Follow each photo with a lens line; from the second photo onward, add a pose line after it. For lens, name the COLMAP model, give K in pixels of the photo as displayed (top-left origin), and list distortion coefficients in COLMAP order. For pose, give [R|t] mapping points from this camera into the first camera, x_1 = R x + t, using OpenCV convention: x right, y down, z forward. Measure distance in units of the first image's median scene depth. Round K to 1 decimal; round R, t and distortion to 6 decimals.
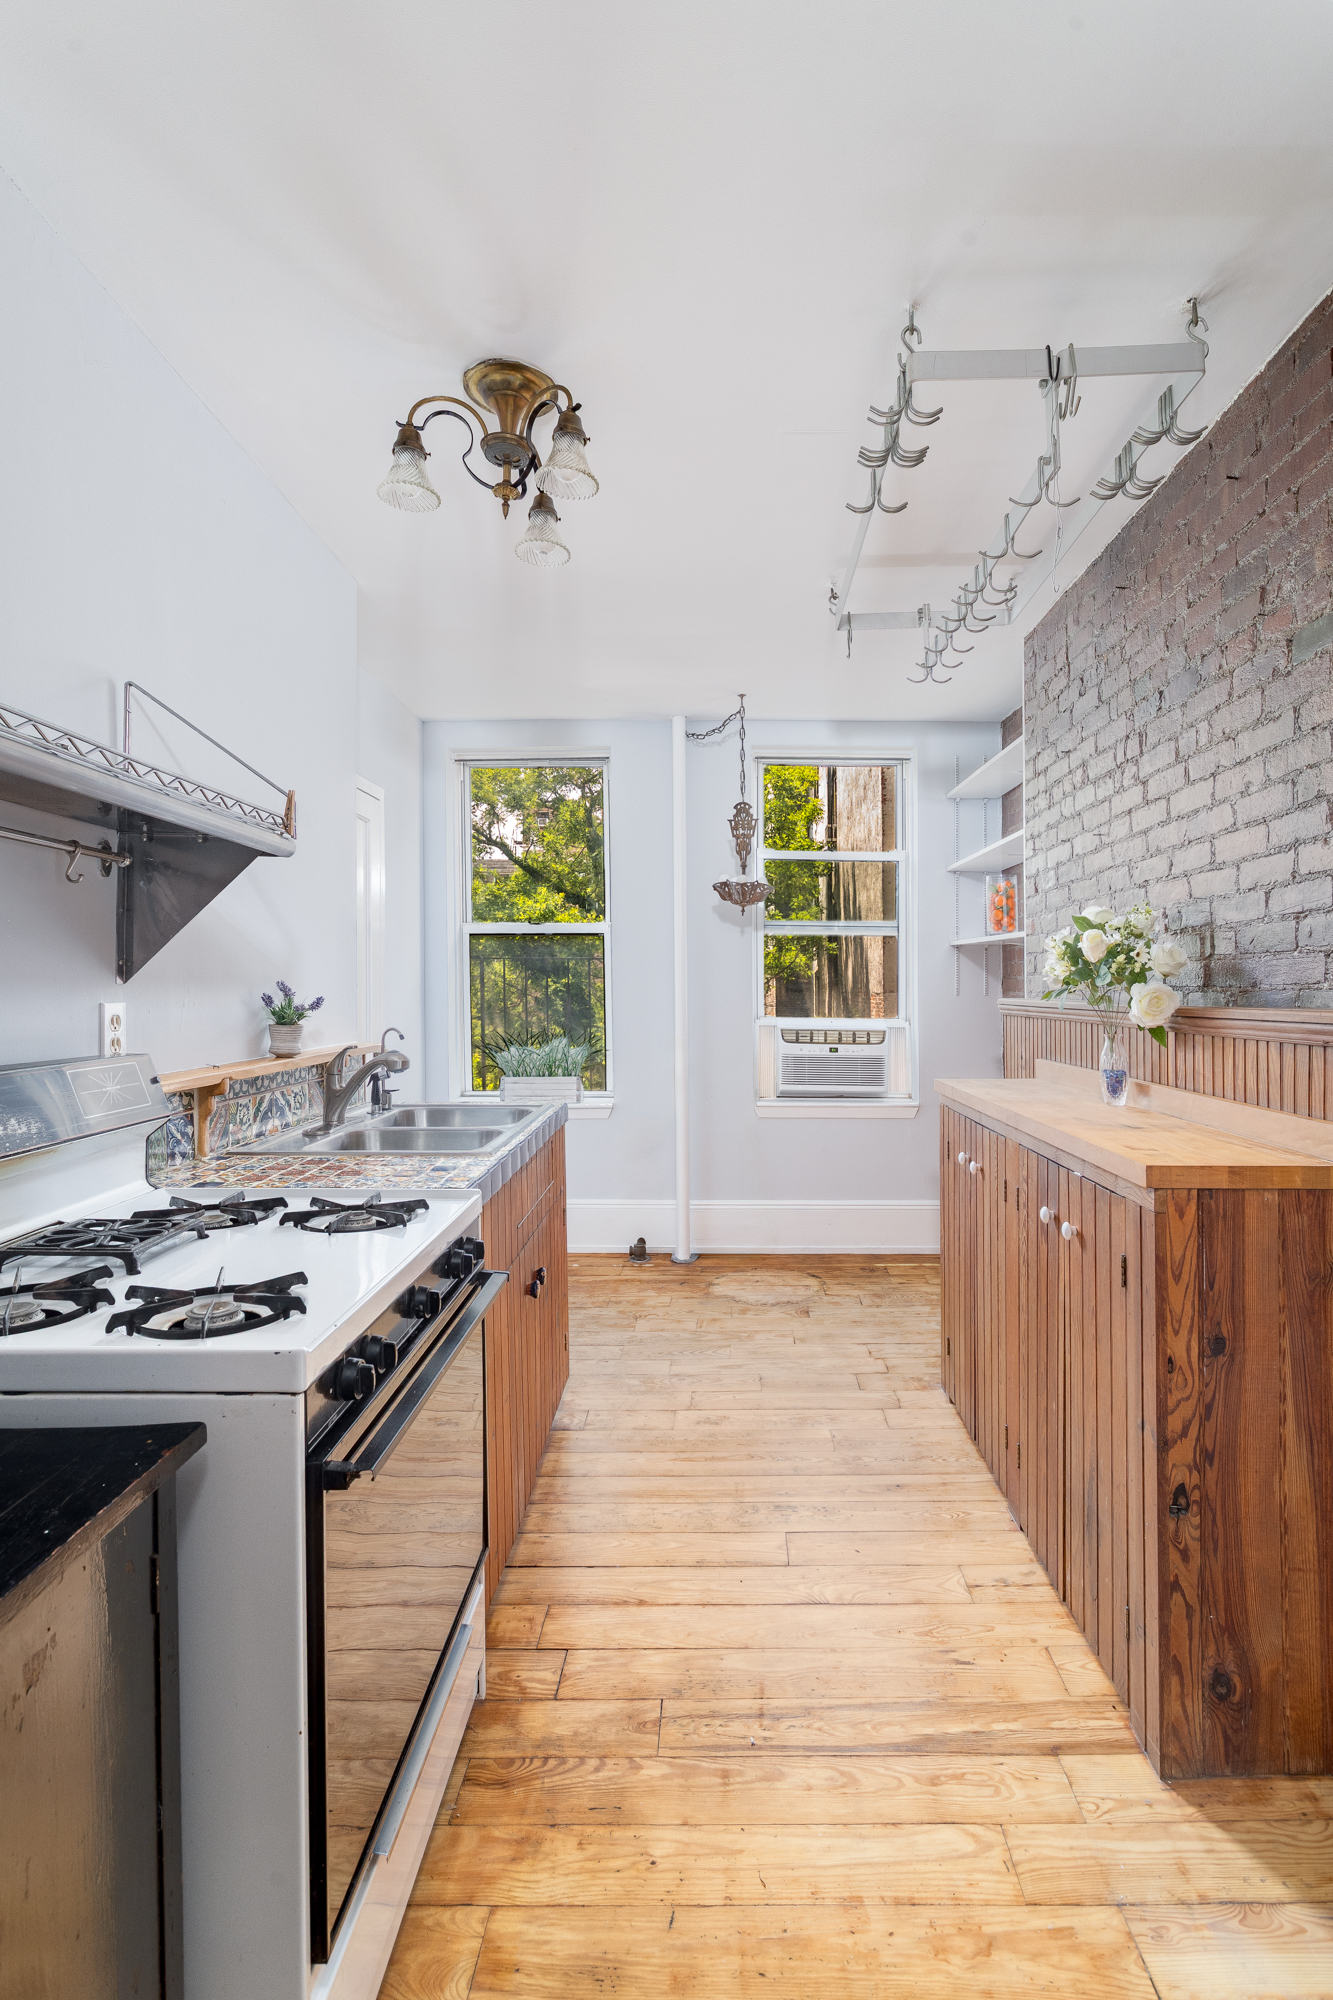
lens RADIAL K [[980.5, 0, 672.4], [0, 980.5, 1038.6], [0, 0, 1]] dist [-0.016799, -0.000504]
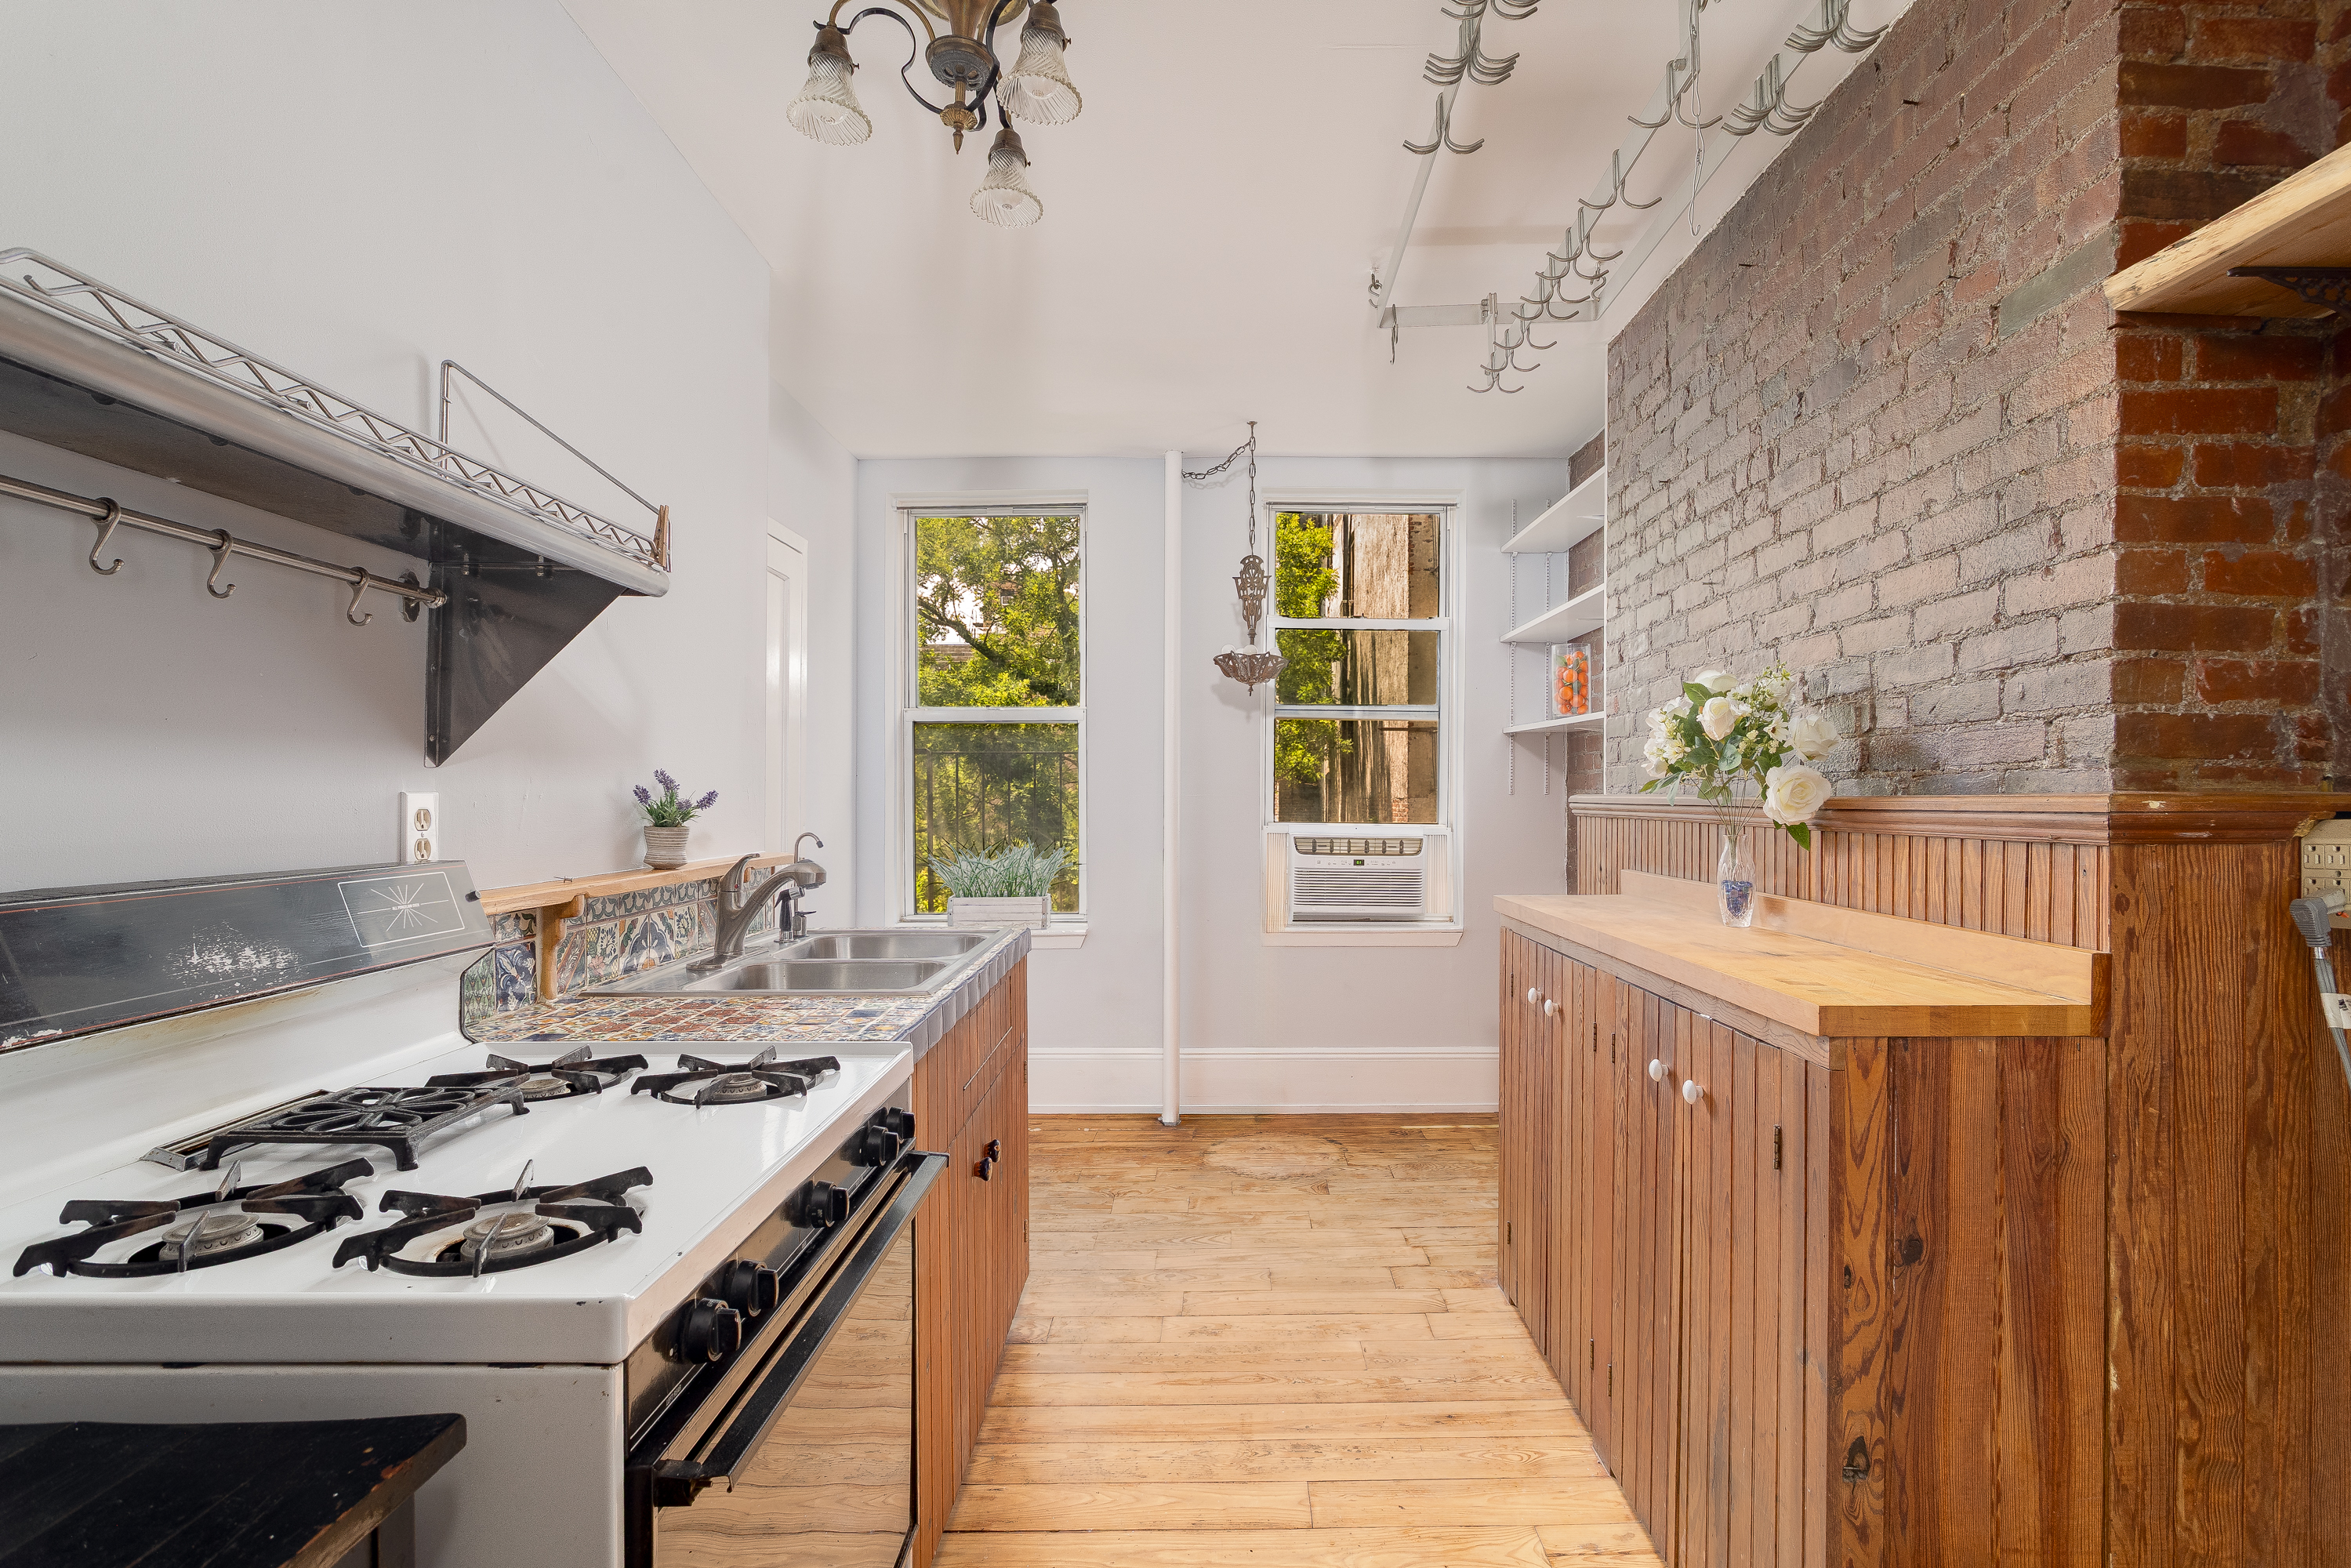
lens RADIAL K [[1152.6, 0, 1225.5], [0, 1152.6, 783.9], [0, 0, 1]] dist [-0.016799, -0.000504]
pose [[0.998219, 0.004876, 0.059463, -0.011158], [-0.001269, 0.998165, -0.060540, 0.011178], [-0.059649, 0.060356, 0.996393, 0.109254]]
